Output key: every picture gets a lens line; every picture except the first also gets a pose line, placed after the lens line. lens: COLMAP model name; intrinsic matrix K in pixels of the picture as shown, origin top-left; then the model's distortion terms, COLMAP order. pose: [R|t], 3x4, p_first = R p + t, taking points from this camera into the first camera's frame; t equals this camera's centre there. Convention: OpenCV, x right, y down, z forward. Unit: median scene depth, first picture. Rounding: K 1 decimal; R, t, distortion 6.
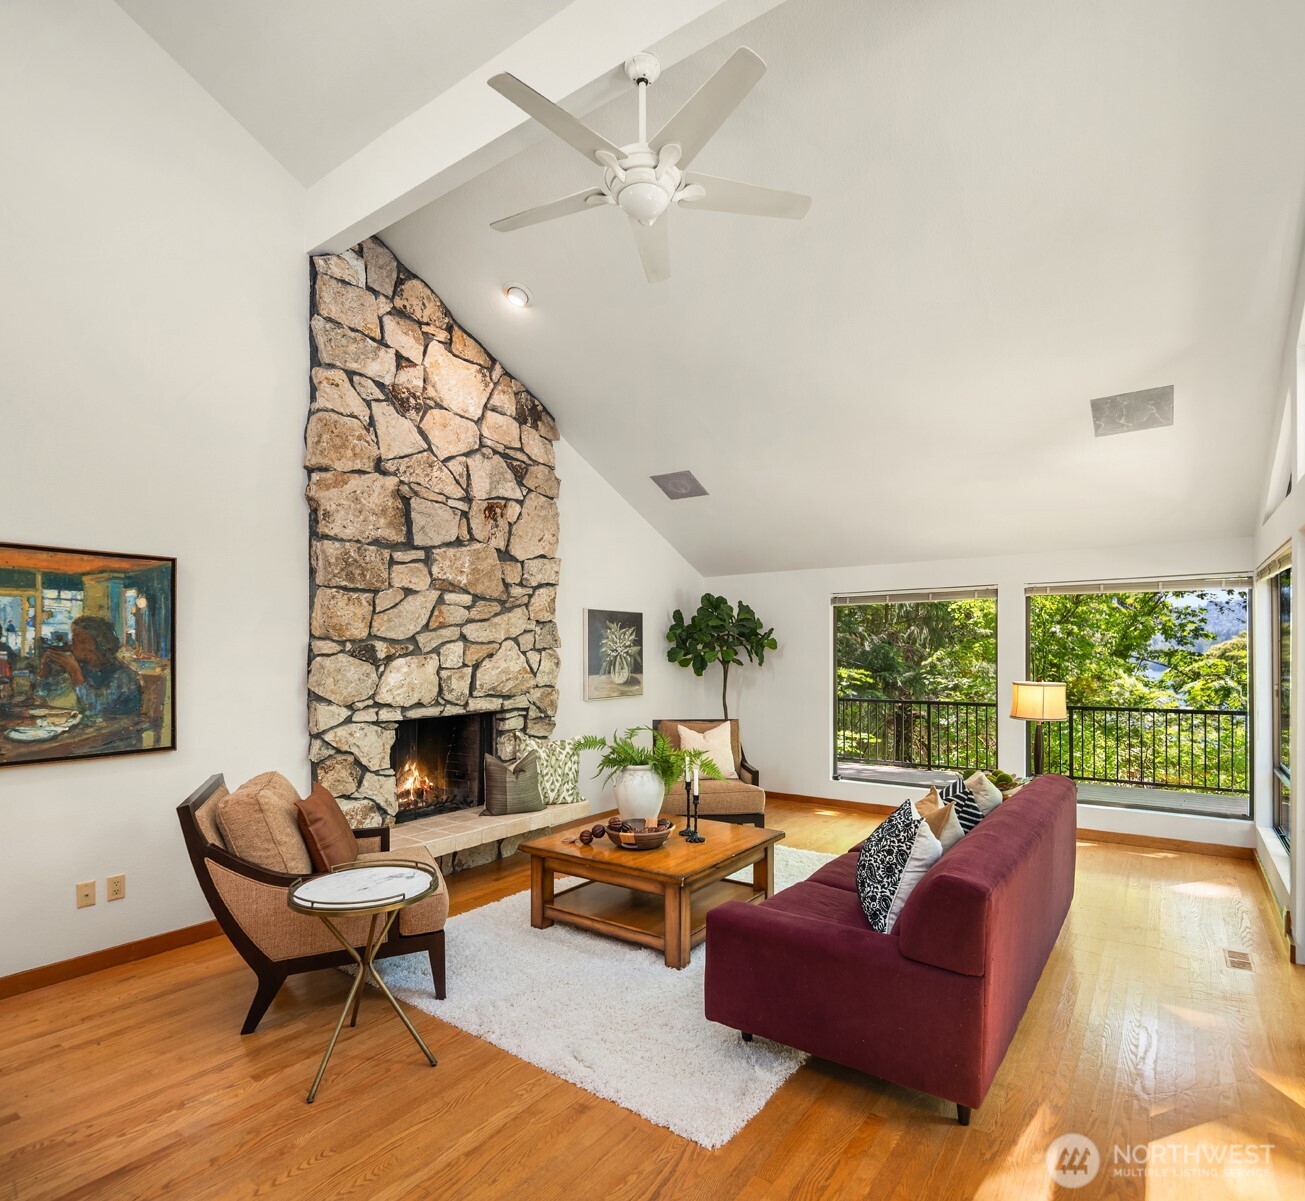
lens RADIAL K [[715.9, 0, 655.0], [0, 715.9, 648.9], [0, 0, 1]] dist [0.000644, -0.001294]
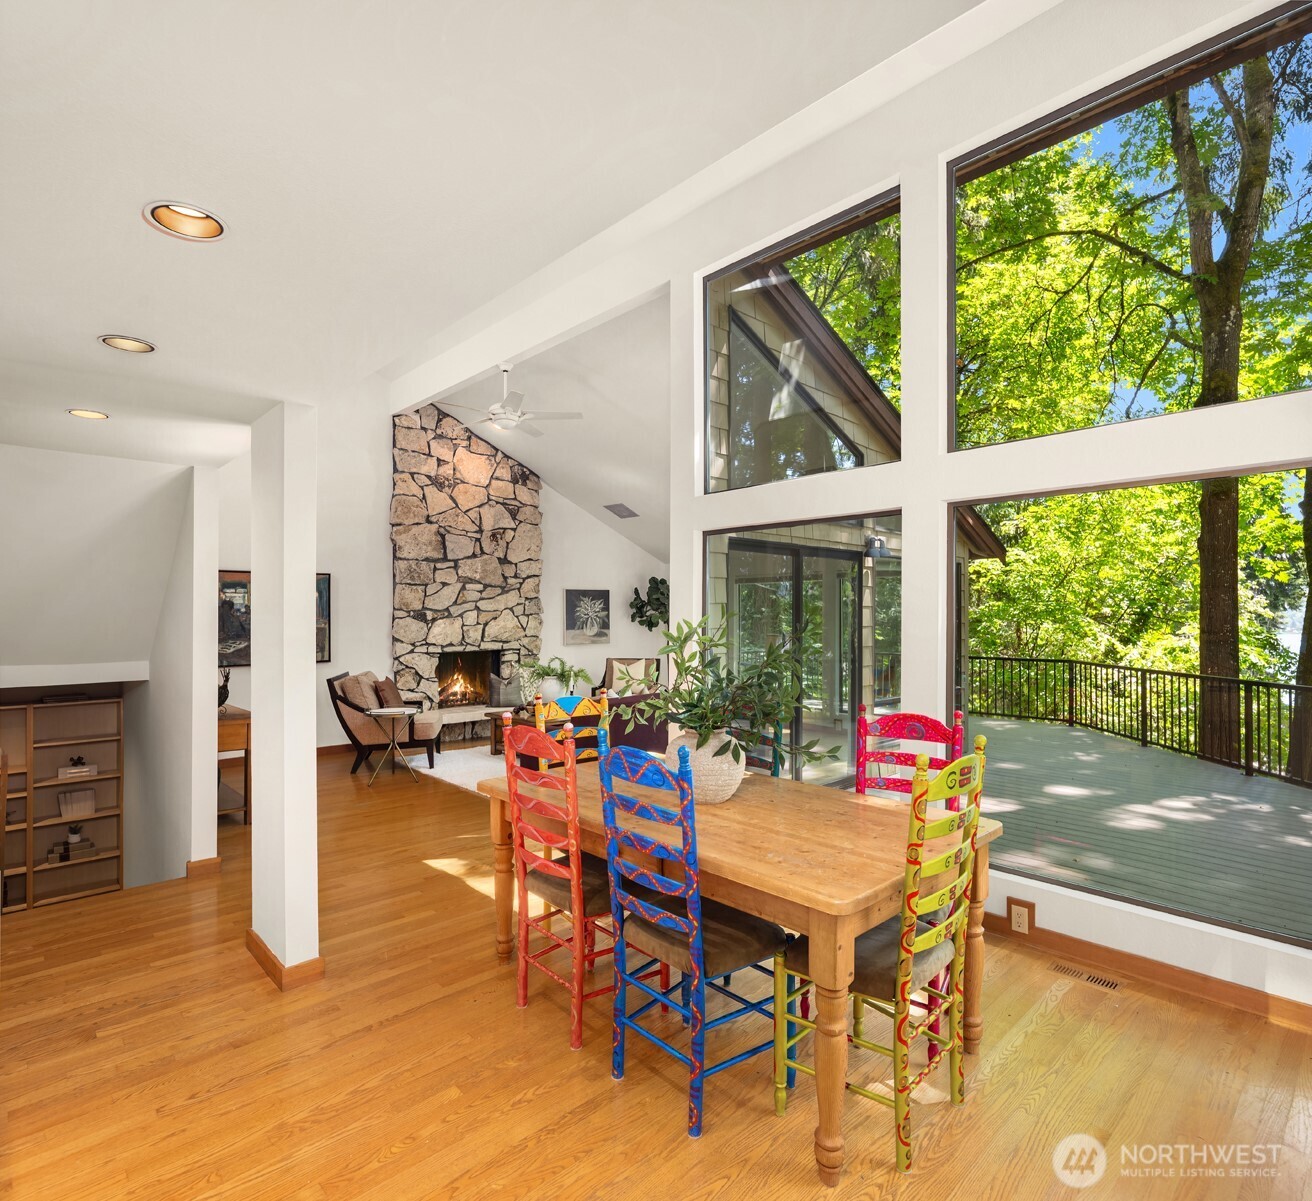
lens RADIAL K [[719.8, 0, 658.5], [0, 719.8, 611.3], [0, 0, 1]] dist [0.000644, -0.001294]
pose [[0.980544, -0.000925, -0.196297, 0.545384], [0.001420, 0.999996, 0.002381, -0.012079], [0.196294, -0.002614, 0.980542, -0.702020]]
